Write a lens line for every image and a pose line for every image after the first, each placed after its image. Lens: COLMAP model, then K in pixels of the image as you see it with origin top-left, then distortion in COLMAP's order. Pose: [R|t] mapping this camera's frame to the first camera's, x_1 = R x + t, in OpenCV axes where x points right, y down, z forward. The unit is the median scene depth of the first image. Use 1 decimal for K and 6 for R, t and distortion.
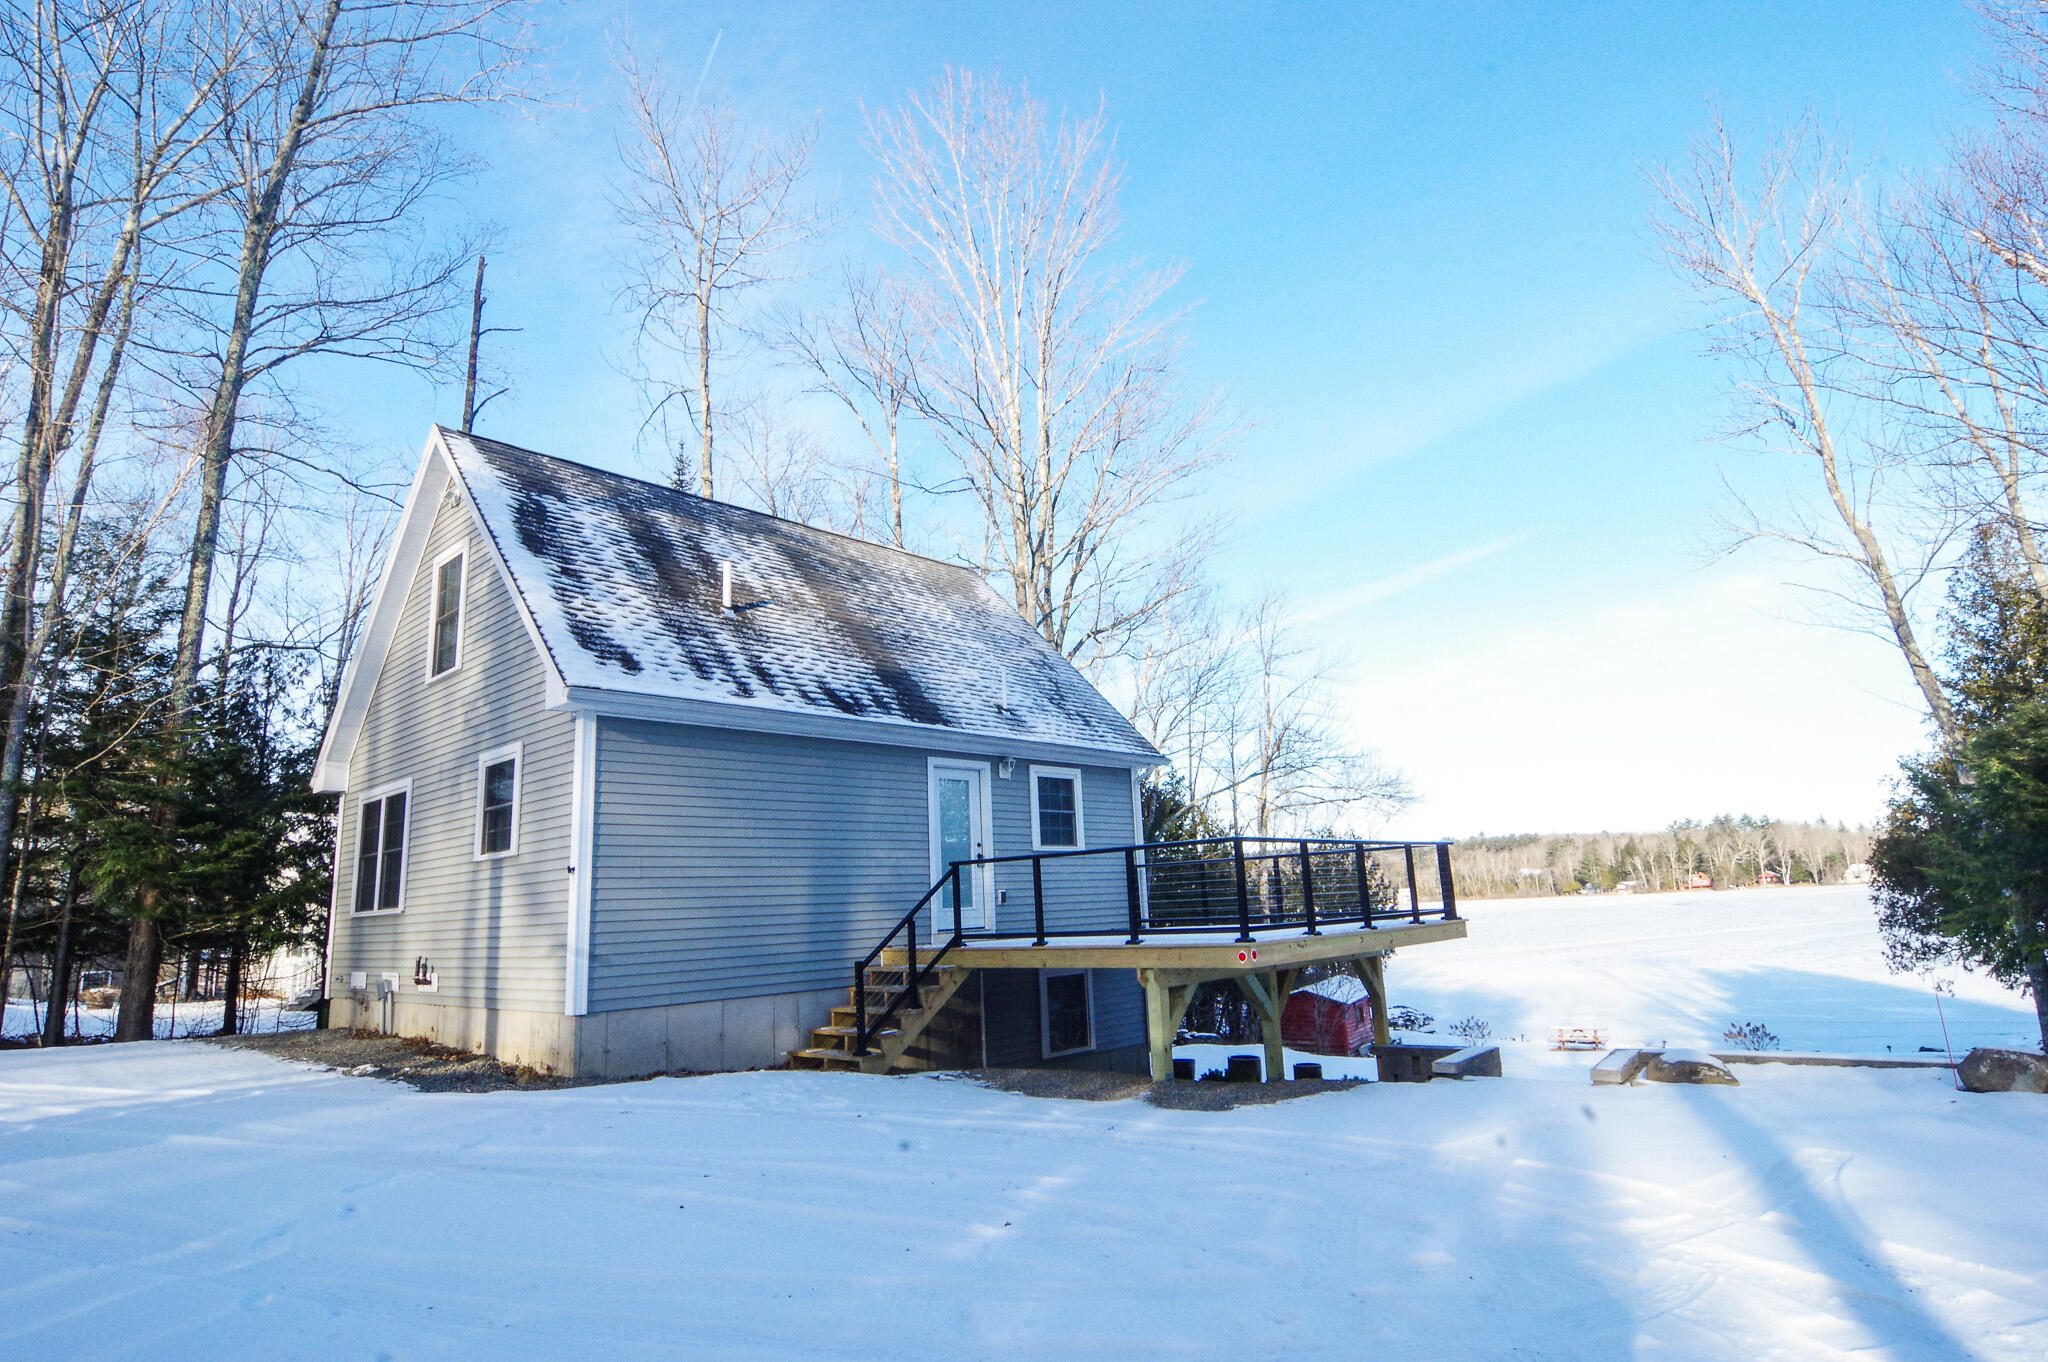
lens RADIAL K [[1086.2, 0, 1023.5], [0, 1086.2, 681.3], [0, 0, 1]] dist [-0.012221, -0.006234]
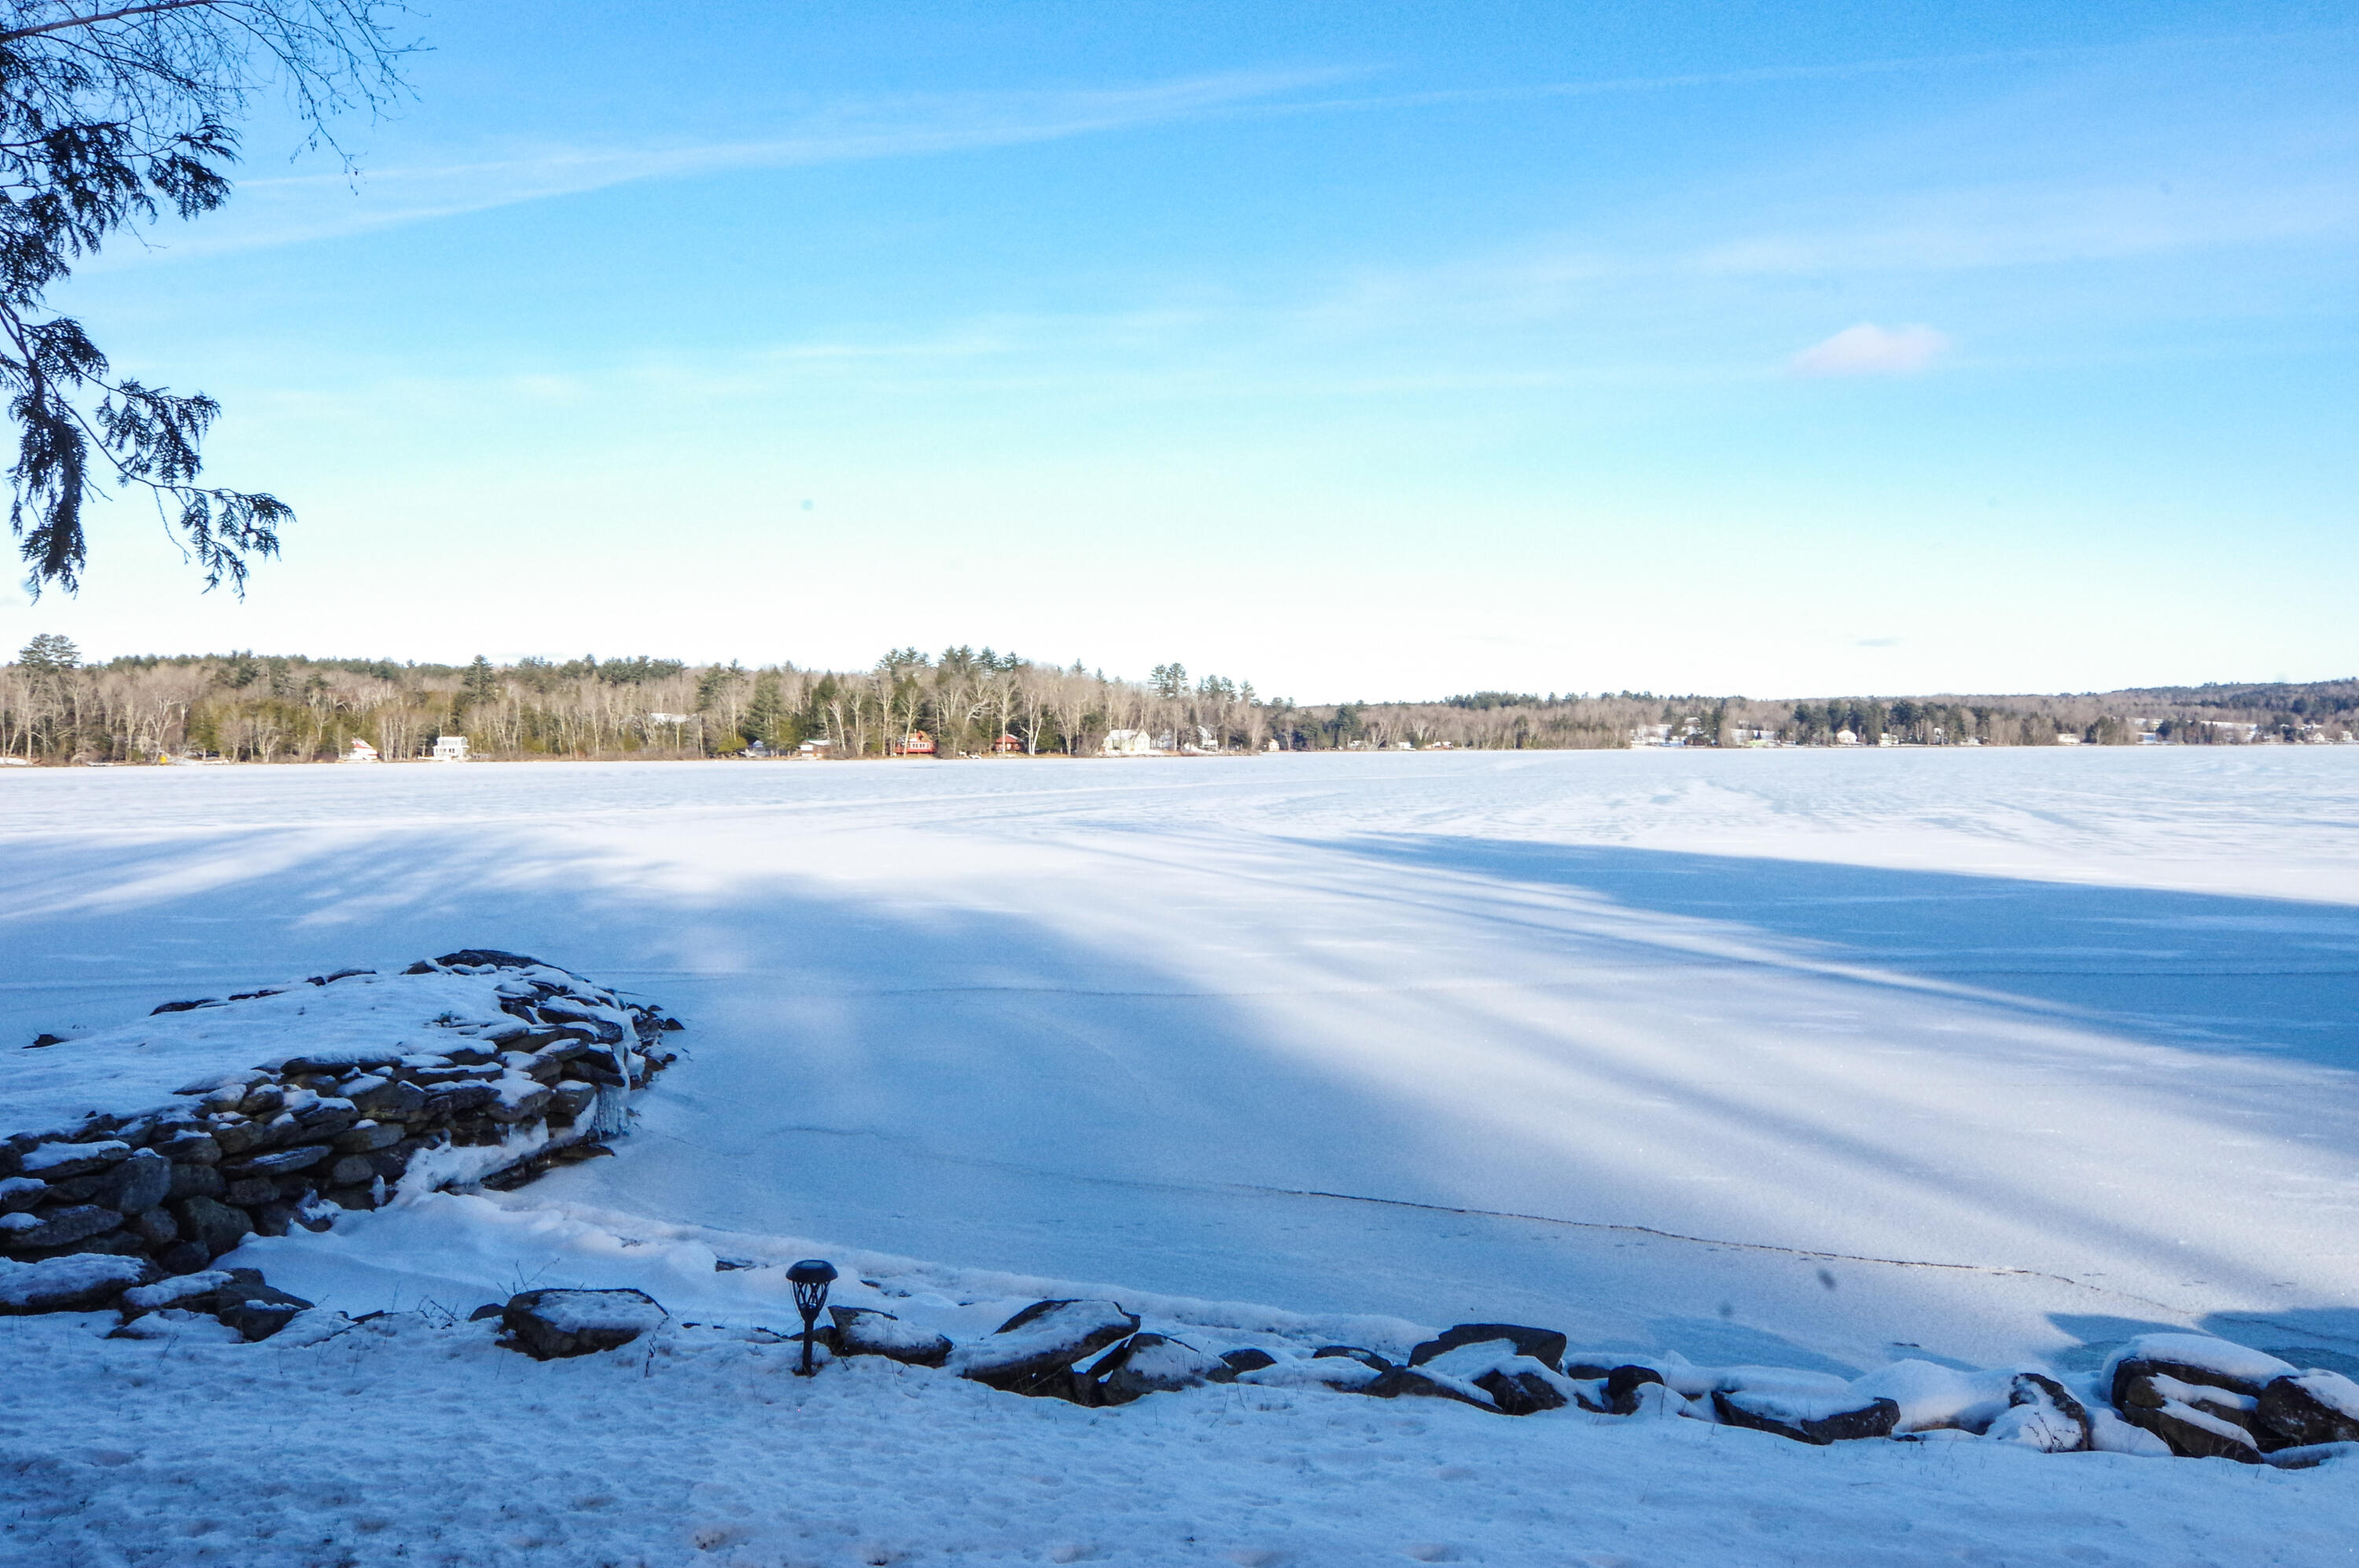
lens RADIAL K [[1816.9, 0, 1179.7], [0, 1816.9, 773.1], [0, 0, 1]] dist [-0.008259, -0.005465]
pose [[0.752720, 0.031205, 0.657601, 0.404781], [-0.161078, 0.977246, 0.138004, 0.361368], [-0.638332, -0.209803, 0.740618, 1.224866]]
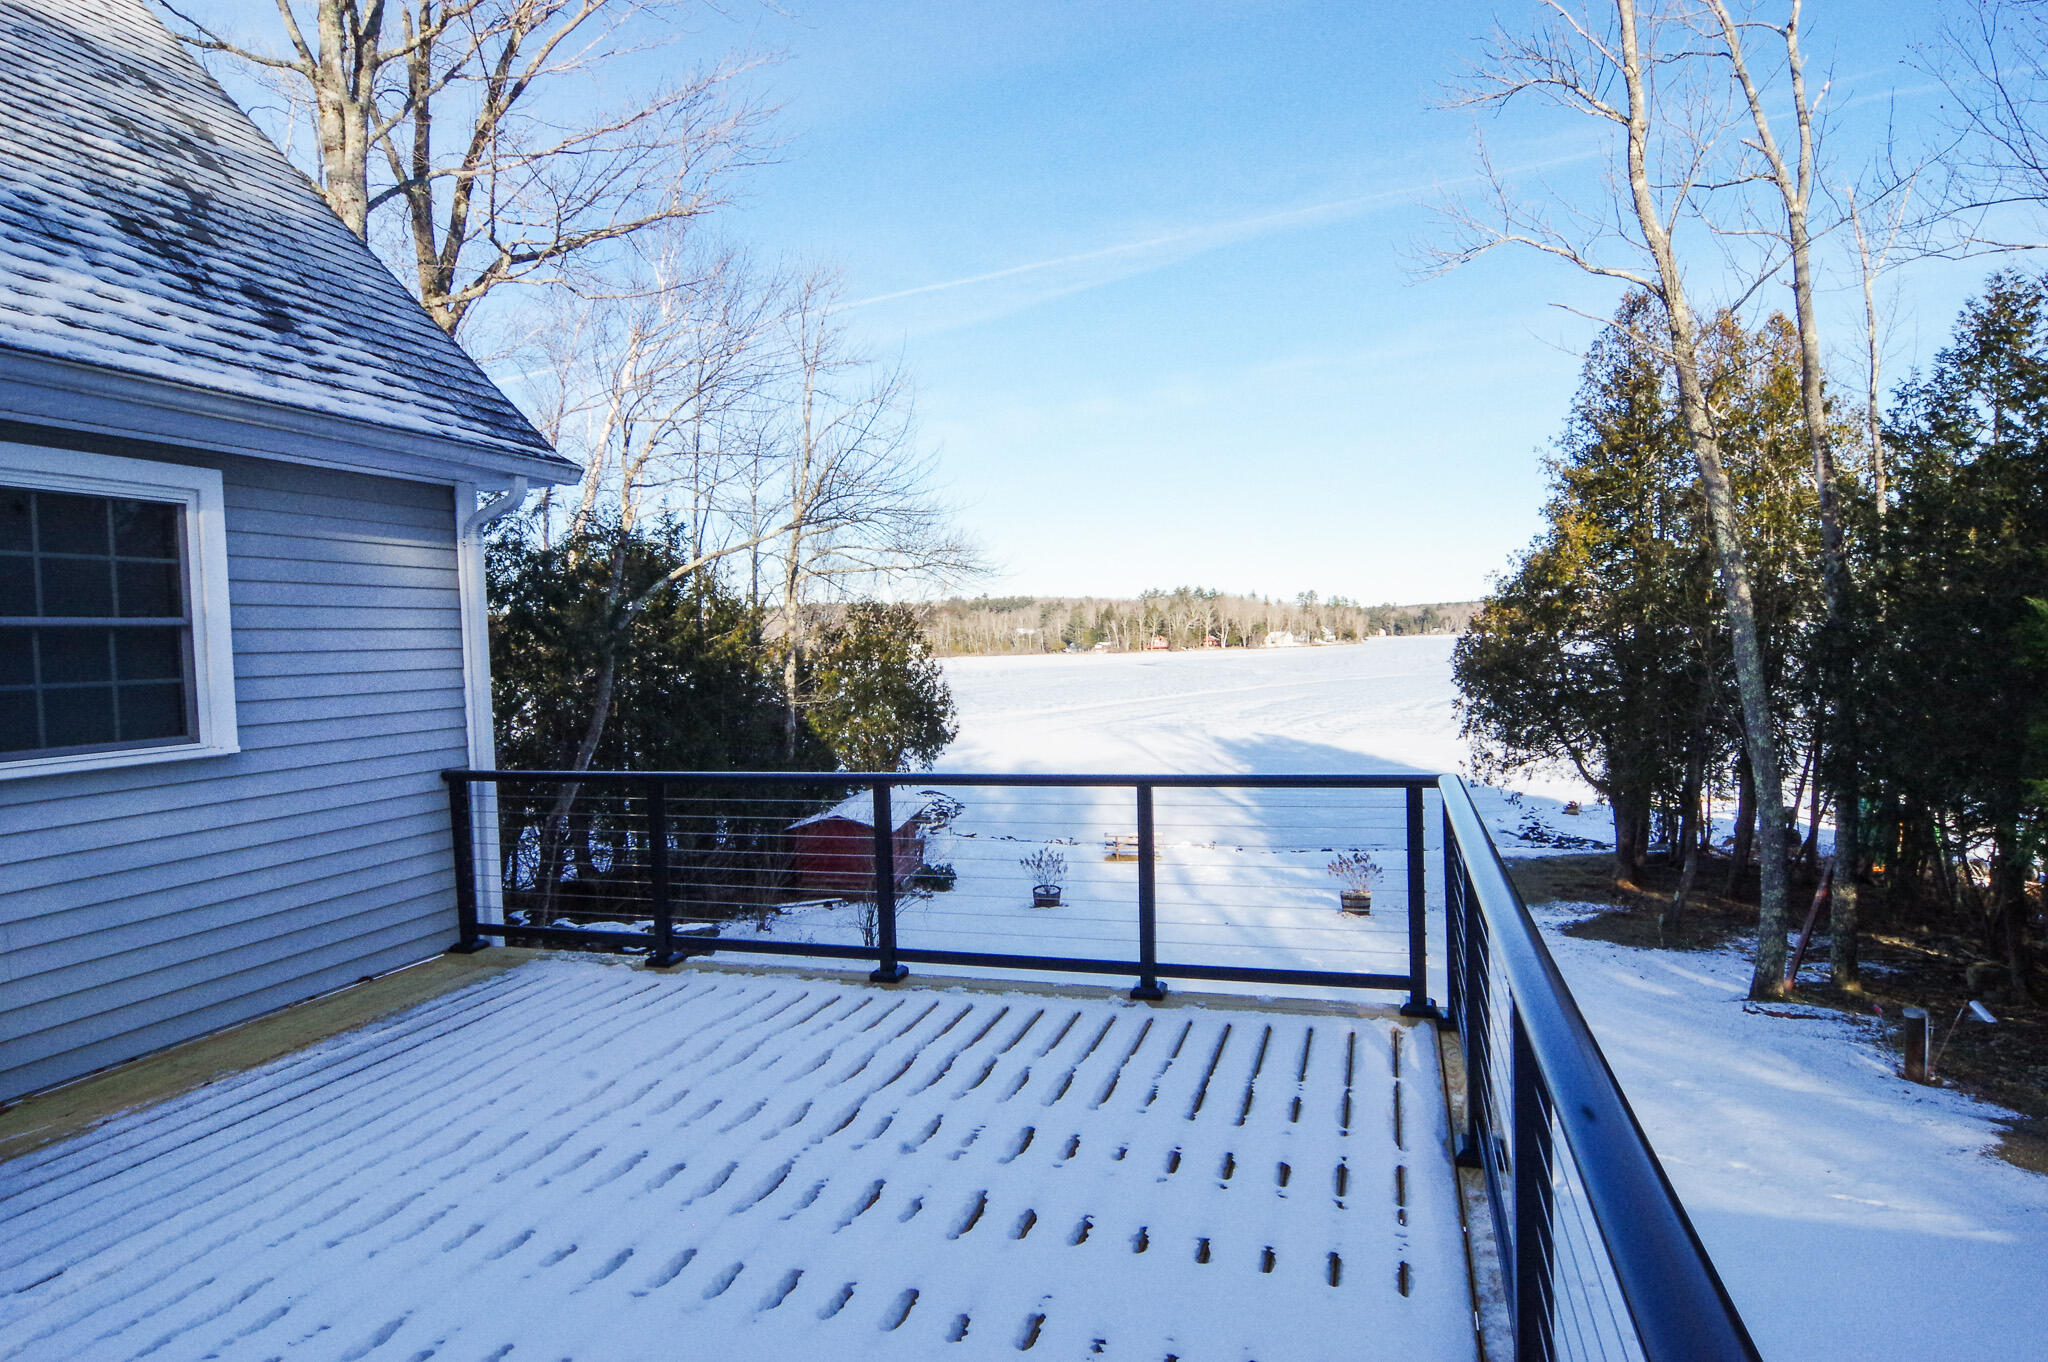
lens RADIAL K [[1086.2, 0, 1026.8], [0, 1086.2, 681.1], [0, 0, 1]] dist [-0.012221, -0.006234]
pose [[0.905408, -0.001713, 0.424540, 0.060818], [-0.093374, 0.974702, 0.203071, 0.028389], [-0.414148, -0.223503, 0.882342, 0.321207]]
